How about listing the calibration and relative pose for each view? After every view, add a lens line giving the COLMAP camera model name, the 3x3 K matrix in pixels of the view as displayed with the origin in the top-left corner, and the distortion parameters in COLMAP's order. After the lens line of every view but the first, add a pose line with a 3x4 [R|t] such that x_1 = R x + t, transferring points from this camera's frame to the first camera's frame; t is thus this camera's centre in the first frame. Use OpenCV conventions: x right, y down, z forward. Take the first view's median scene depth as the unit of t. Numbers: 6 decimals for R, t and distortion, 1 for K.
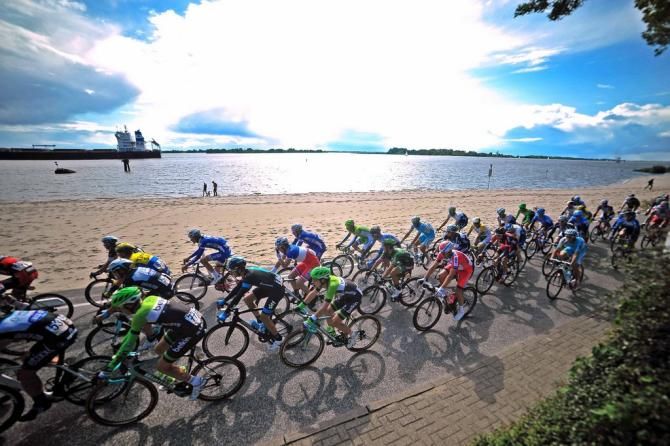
lens RADIAL K [[2465.1, 0, 335.0], [0, 2465.1, 223.0], [0, 0, 1]] dist [0.214123, 0.789776]
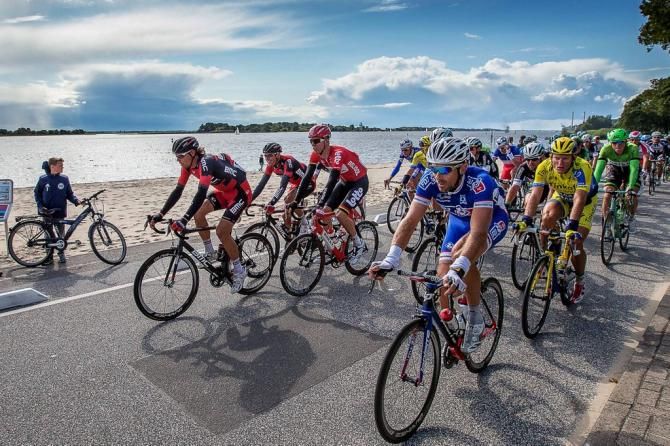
lens RADIAL K [[2465.1, 0, 335.0], [0, 2465.1, 223.0], [0, 0, 1]] dist [0.214123, 0.789776]
pose [[0.997001, -0.036469, 0.068260, 0.011616], [0.035849, 0.999304, 0.010295, -0.006846], [-0.068588, -0.007817, 0.997614, 0.254451]]
